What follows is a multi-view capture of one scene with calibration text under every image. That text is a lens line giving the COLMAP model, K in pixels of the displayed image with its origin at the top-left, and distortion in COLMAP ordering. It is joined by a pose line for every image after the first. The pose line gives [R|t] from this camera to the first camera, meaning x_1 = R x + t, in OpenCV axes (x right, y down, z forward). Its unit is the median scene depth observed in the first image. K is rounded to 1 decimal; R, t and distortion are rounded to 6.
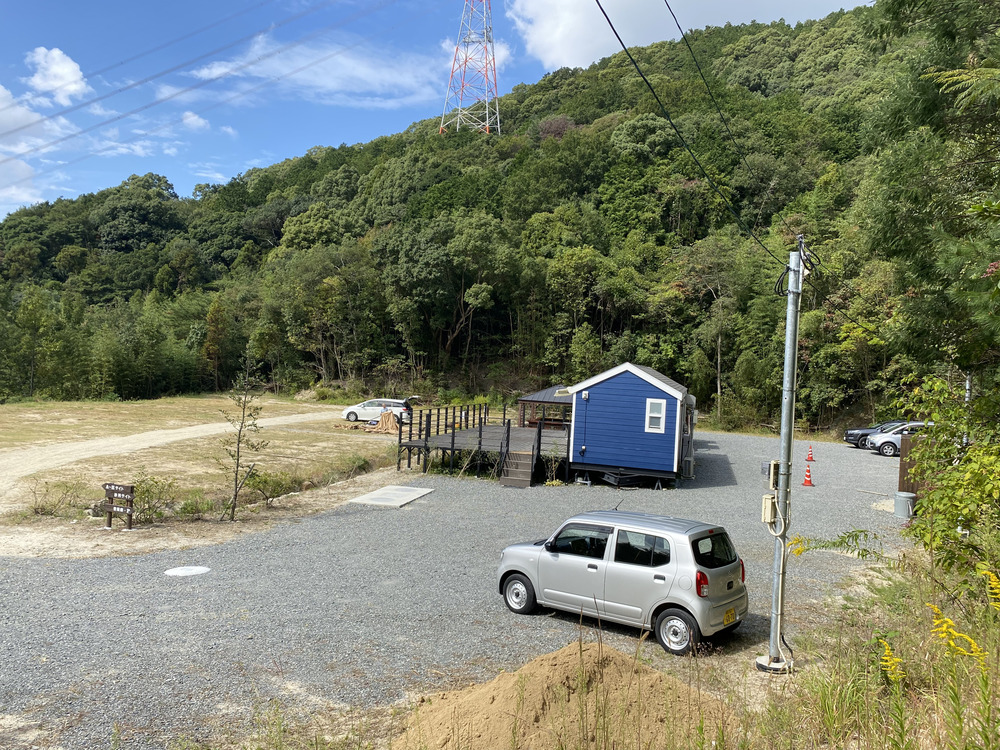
lens RADIAL K [[764.5, 0, 496.8], [0, 764.5, 374.4], [0, 0, 1]] dist [0.038434, -0.032721]
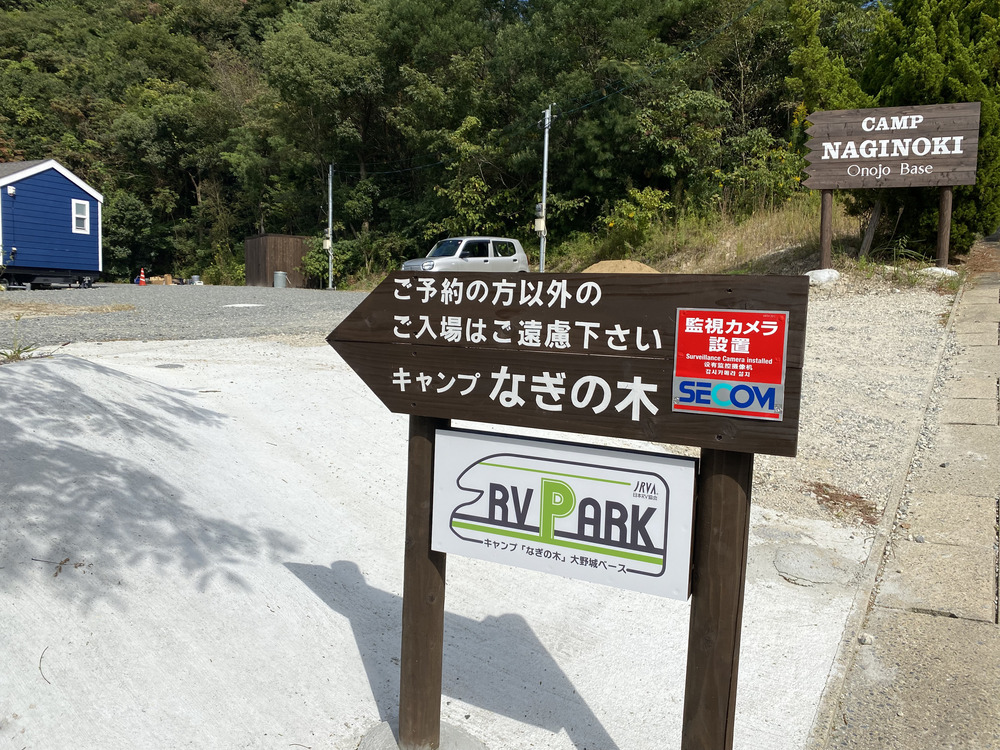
lens RADIAL K [[764.5, 0, 497.7], [0, 764.5, 377.8], [0, 0, 1]] dist [0.038434, -0.032721]
pose [[0.159164, -0.145453, 0.976479, -0.299942], [-0.010304, 0.988789, 0.148966, 0.043370], [-0.987198, -0.033771, 0.155881, 0.114249]]
